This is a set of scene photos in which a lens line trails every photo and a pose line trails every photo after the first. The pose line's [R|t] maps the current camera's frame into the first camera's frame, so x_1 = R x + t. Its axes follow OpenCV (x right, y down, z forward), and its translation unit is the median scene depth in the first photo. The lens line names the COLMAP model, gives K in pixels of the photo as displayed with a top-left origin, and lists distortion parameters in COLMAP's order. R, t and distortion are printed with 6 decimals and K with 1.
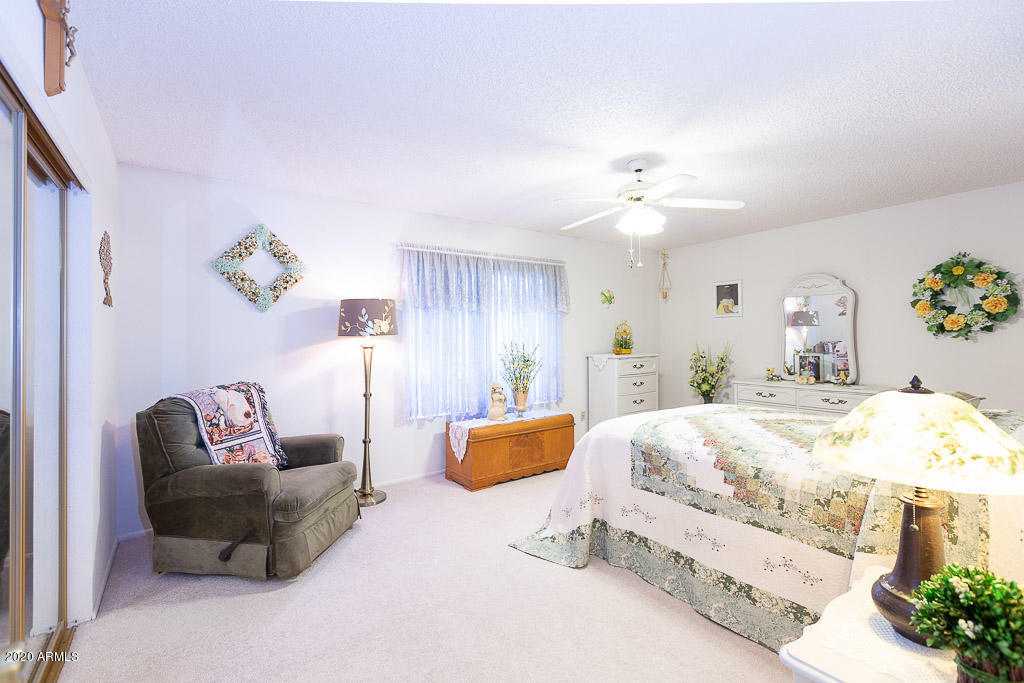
lens RADIAL K [[453.9, 0, 507.9], [0, 453.9, 331.2], [0, 0, 1]] dist [0.000593, 0.000181]
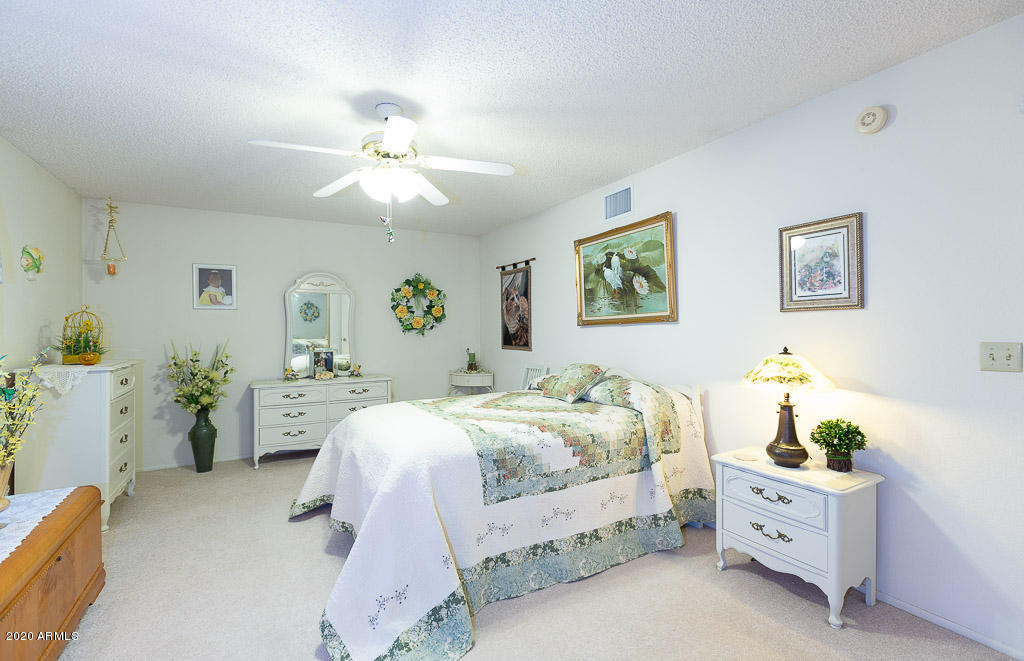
lens RADIAL K [[458.8, 0, 507.6], [0, 458.8, 331.1], [0, 0, 1]] dist [0.001240, -0.001643]
pose [[0.098577, 0.005627, 0.995114, -0.601926], [-0.005764, 0.999970, -0.005084, 0.018415], [-0.995113, -0.005235, 0.098606, 0.901254]]
